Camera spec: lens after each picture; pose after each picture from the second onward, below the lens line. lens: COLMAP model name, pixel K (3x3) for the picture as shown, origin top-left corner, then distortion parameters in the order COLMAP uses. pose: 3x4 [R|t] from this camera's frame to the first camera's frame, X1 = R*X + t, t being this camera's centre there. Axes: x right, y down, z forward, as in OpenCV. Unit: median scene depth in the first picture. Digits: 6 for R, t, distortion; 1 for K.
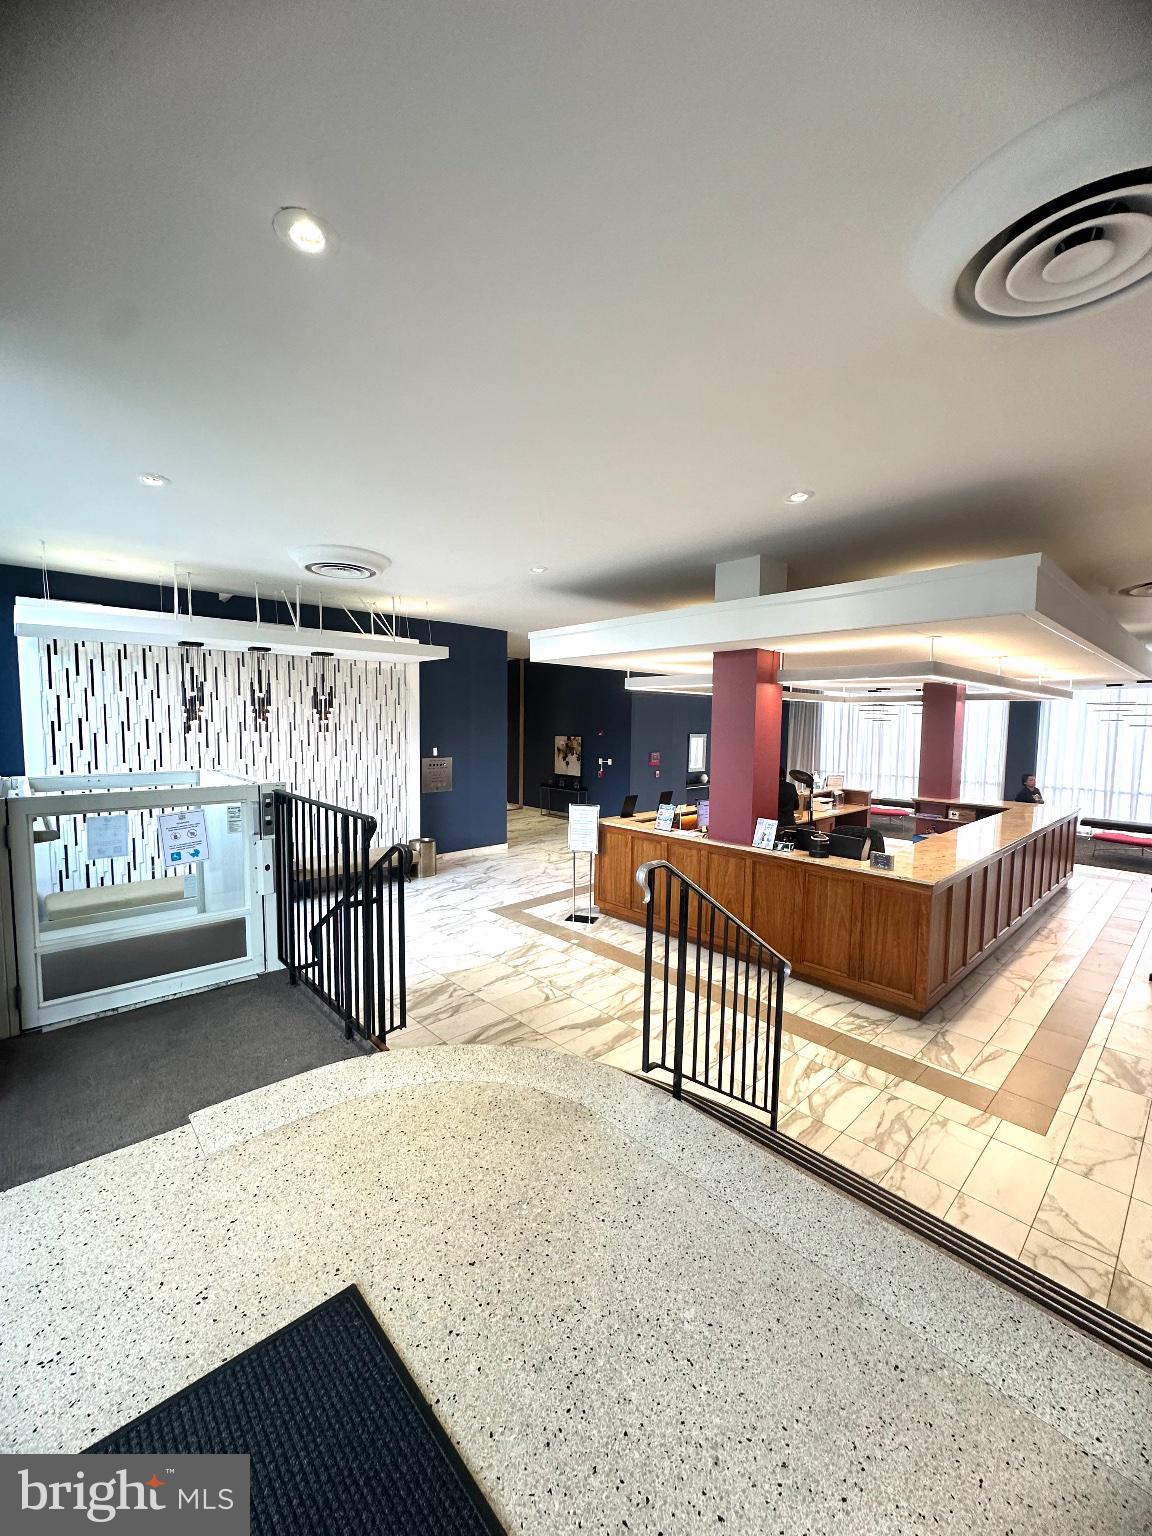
lens RADIAL K [[617.9, 0, 575.9], [0, 617.9, 770.7], [0, 0, 1]] dist [-0.004517, 0.000828]
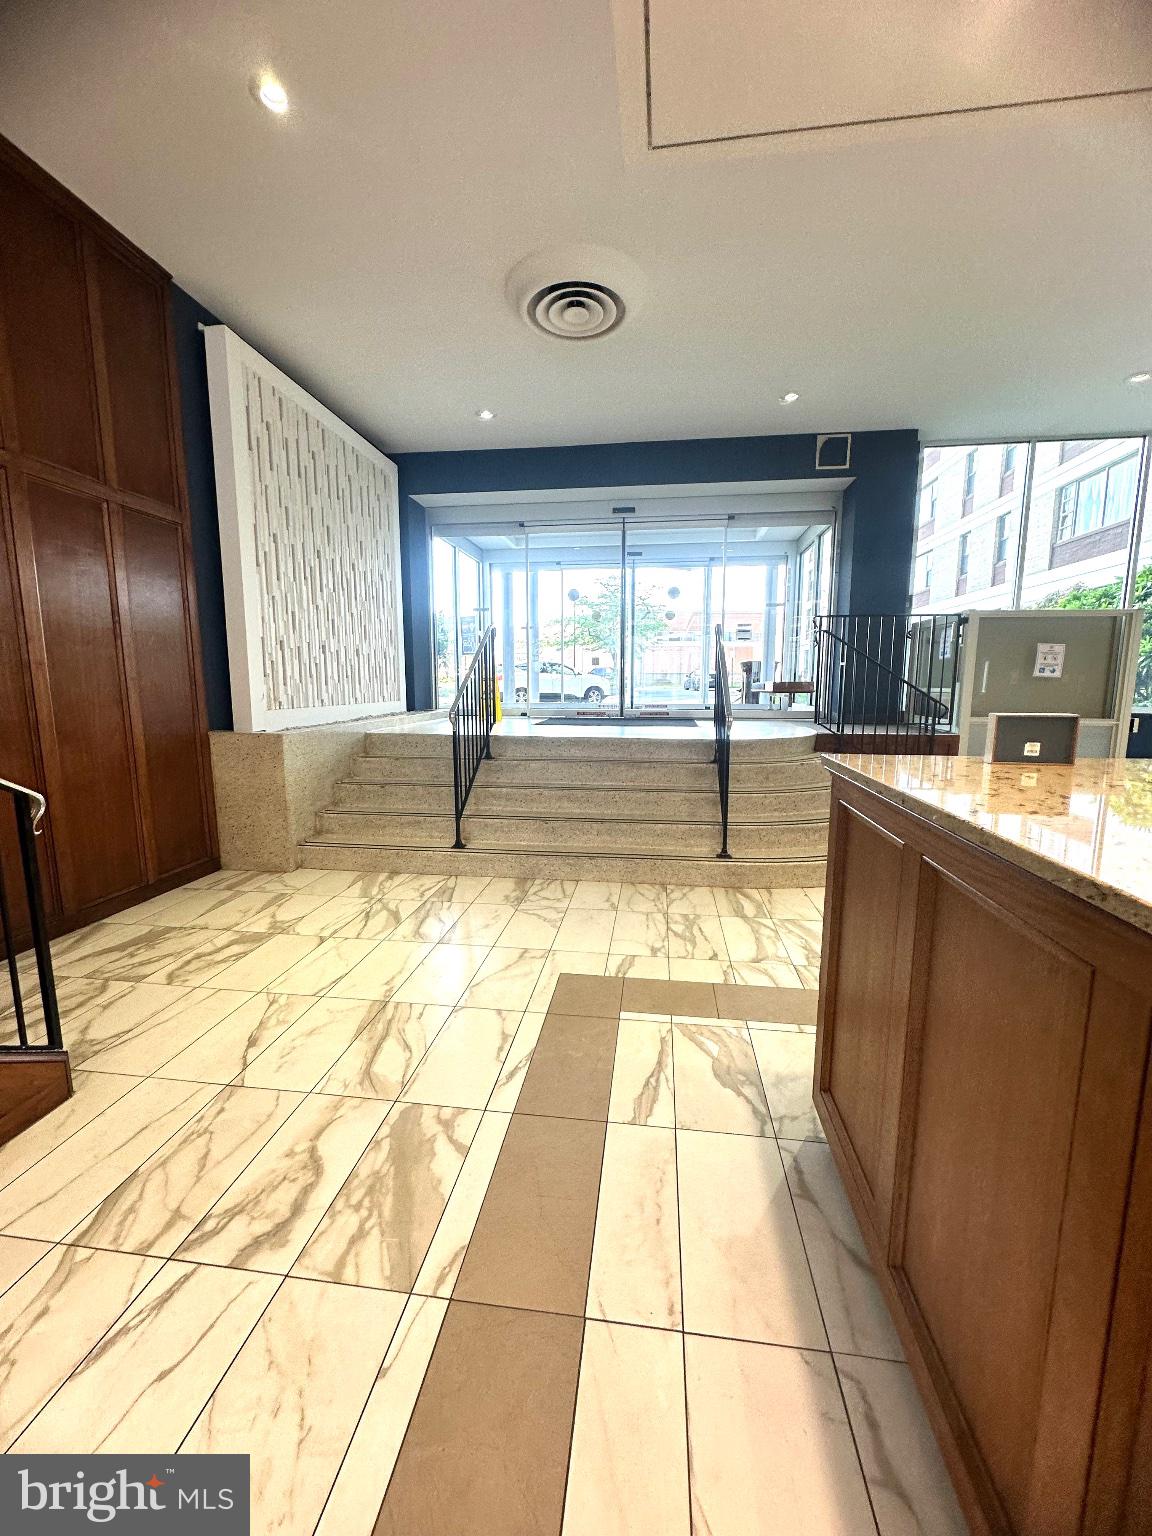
lens RADIAL K [[617.9, 0, 579.2], [0, 617.9, 769.0], [0, 0, 1]] dist [-0.004517, 0.000828]
pose [[-0.773122, 0.075162, -0.629788, 1.183787], [-0.062680, 0.979039, 0.193790, 0.160144], [0.631152, 0.189298, -0.752206, 1.511673]]
